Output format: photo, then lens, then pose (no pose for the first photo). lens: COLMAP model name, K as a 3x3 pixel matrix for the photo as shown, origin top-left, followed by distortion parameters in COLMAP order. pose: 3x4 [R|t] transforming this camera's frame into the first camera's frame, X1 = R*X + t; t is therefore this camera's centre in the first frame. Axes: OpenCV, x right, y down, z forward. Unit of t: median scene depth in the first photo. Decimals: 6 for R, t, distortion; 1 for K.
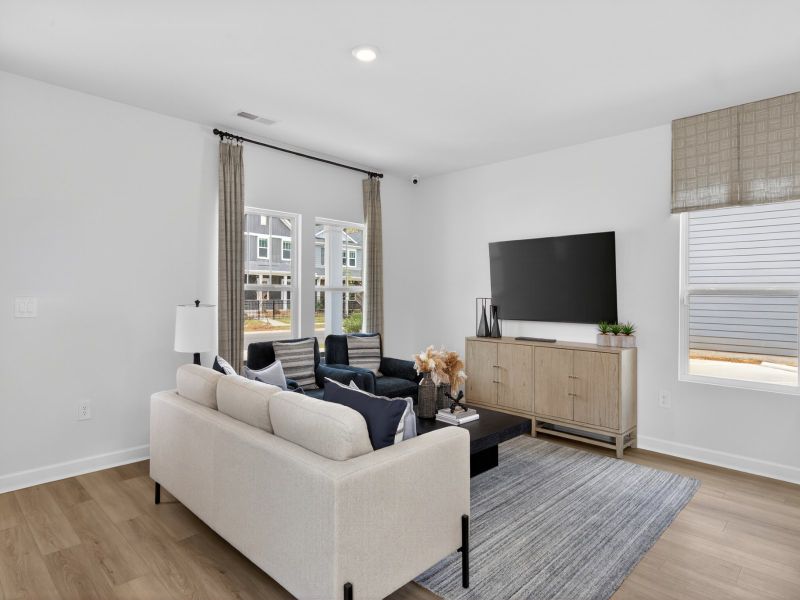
lens RADIAL K [[458.8, 0, 394.7], [0, 458.8, 292.7], [0, 0, 1]] dist [0.003503, 0.000754]
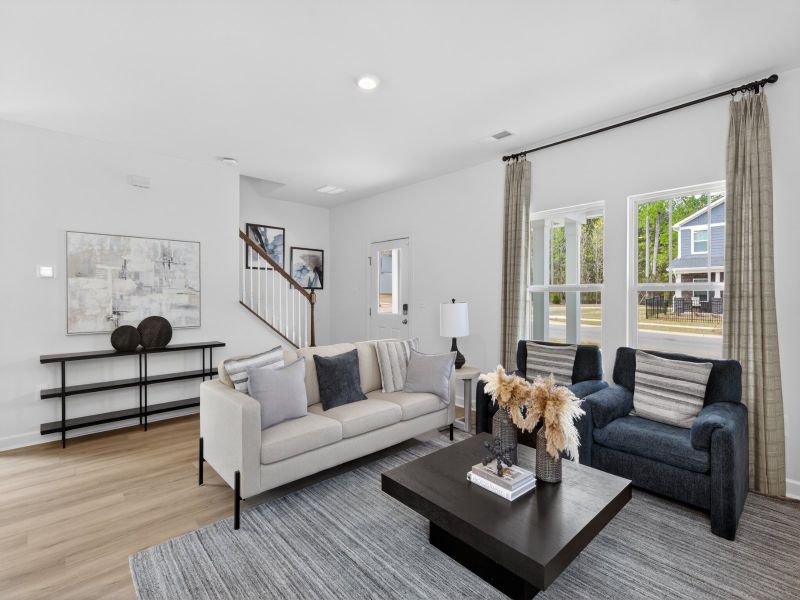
lens RADIAL K [[372.7, 0, 399.7], [0, 372.7, 298.8], [0, 0, 1]] dist [0.002336, -0.000218]
pose [[-0.054008, 0.009664, -0.998494, 0.594076], [-0.001159, 0.999952, 0.009741, 0.005325], [0.998540, 0.001683, -0.053995, 0.781732]]
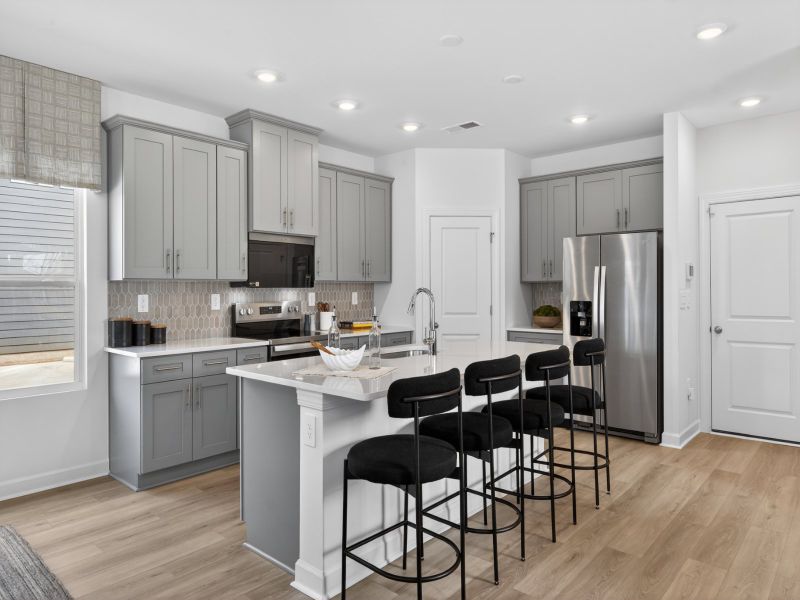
lens RADIAL K [[519.0, 0, 406.9], [0, 519.0, 285.2], [0, 0, 1]] dist [0.006166, 0.000380]
pose [[-0.061914, 0.001060, 0.998081, -0.212806], [0.002906, 0.999995, -0.000882, 0.004956], [-0.998077, 0.002845, -0.061917, 0.312219]]
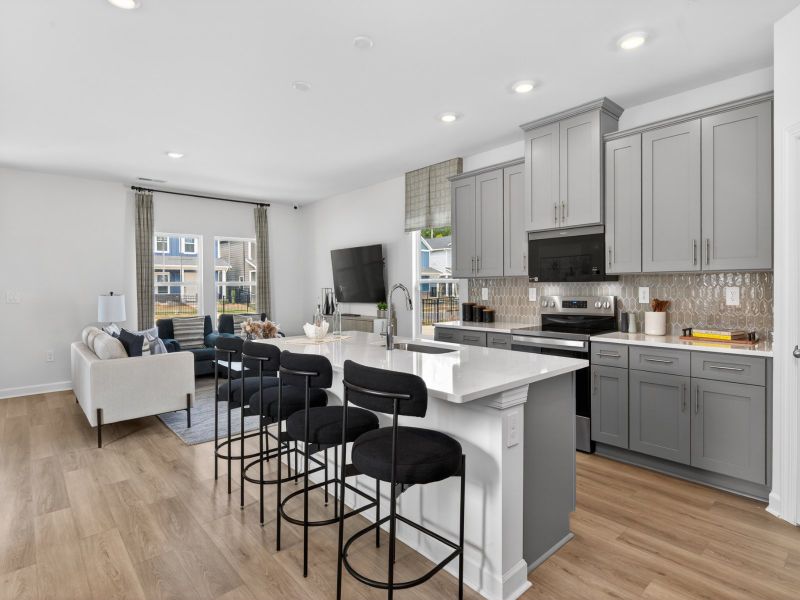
lens RADIAL K [[430.4, 0, 402.5], [0, 430.4, 284.4], [0, 0, 1]] dist [0.013962, -0.002916]
pose [[0.997652, -0.017145, -0.066304, 0.648831], [0.016994, 0.999852, -0.002841, 0.010444], [0.066343, 0.001708, 0.997795, -0.452988]]
